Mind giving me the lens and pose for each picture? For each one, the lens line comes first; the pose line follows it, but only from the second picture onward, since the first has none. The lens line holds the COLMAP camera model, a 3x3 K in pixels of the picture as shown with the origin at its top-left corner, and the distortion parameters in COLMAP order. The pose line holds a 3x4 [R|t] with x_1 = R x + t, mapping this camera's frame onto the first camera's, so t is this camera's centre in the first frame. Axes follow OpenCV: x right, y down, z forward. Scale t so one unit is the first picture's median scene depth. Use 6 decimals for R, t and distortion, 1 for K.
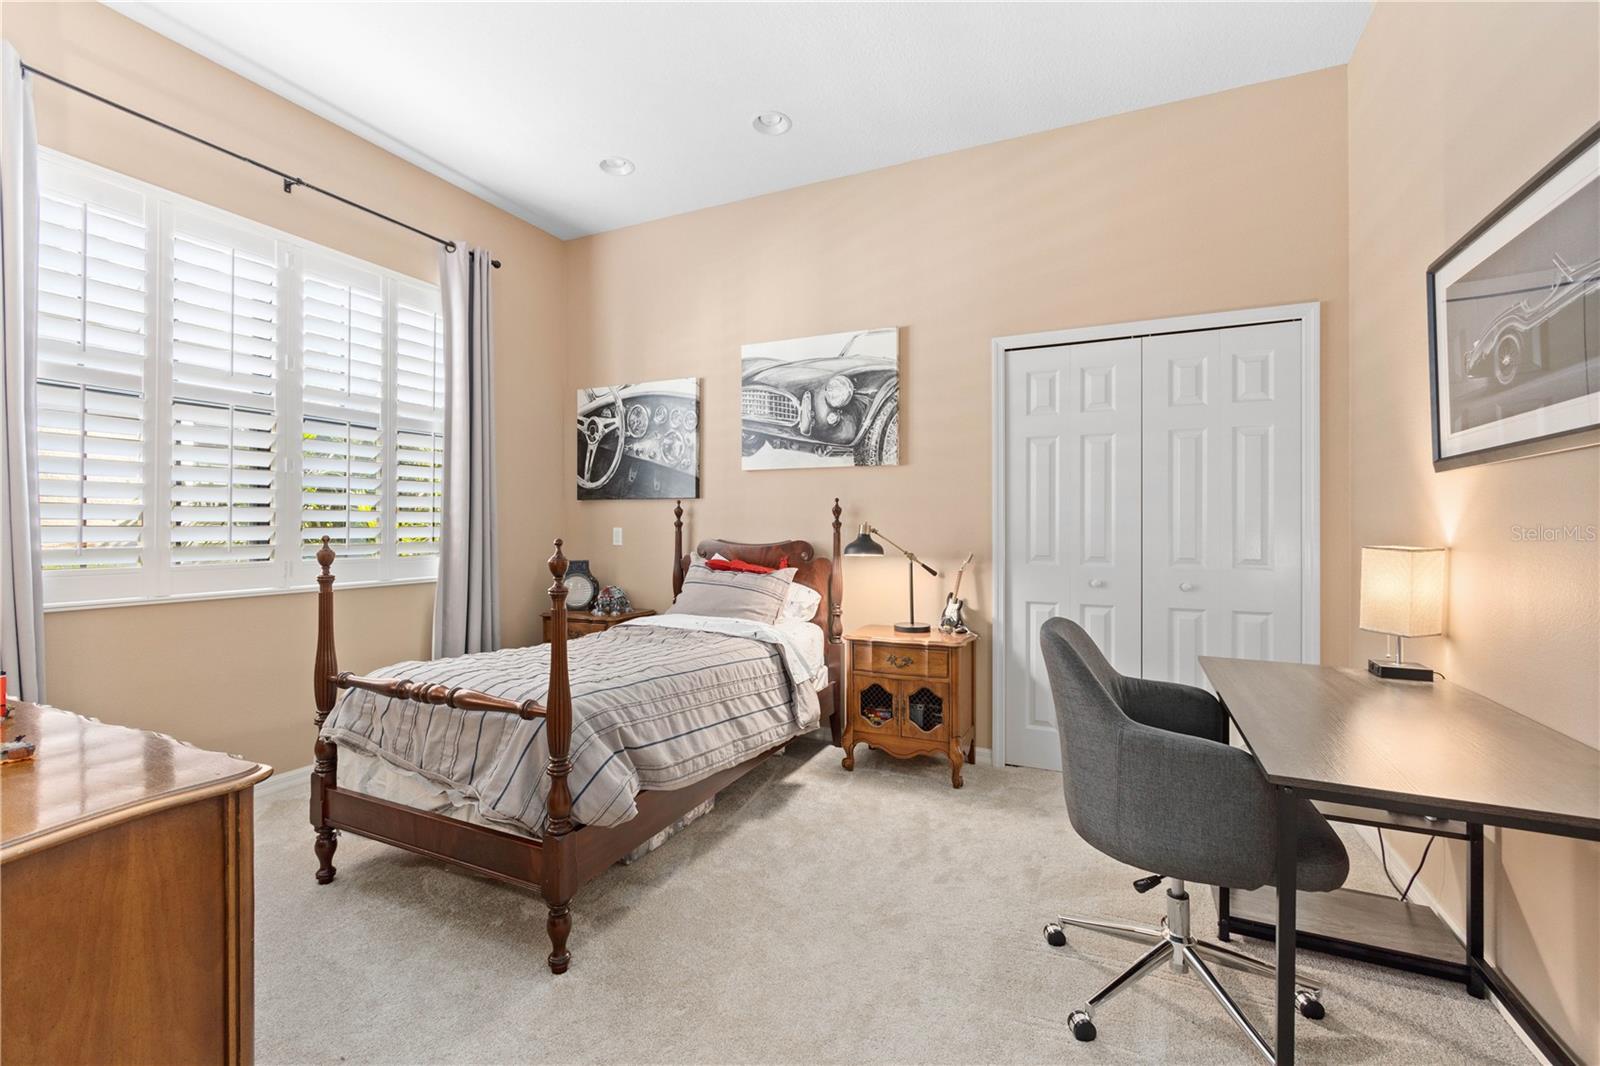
lens RADIAL K [[684.6, 0, 798.9], [0, 684.6, 527.8], [0, 0, 1]] dist [0.000283, -0.000061]
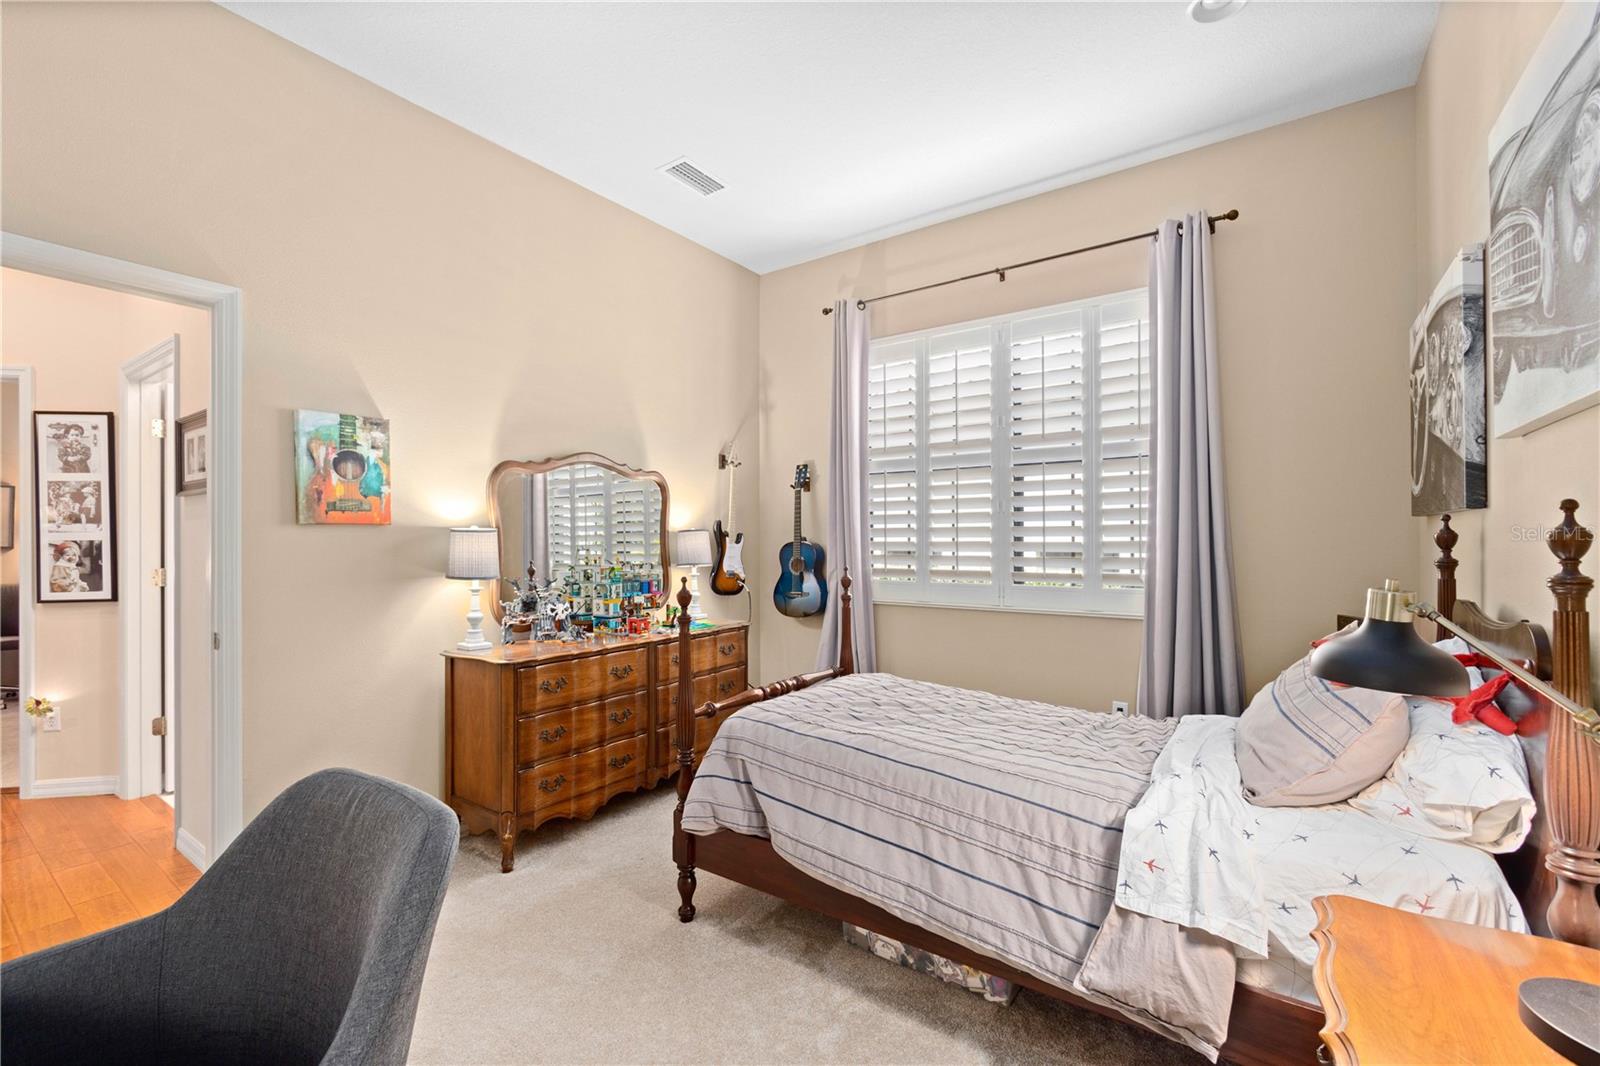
lens RADIAL K [[684.6, 0, 798.7], [0, 684.6, 541.2], [0, 0, 1]] dist [0.000283, -0.000061]
pose [[-0.181454, 0.001032, -0.983399, 0.428057], [0.003463, 0.999994, 0.000410, -0.026123], [0.983393, -0.003331, -0.181456, 0.718437]]
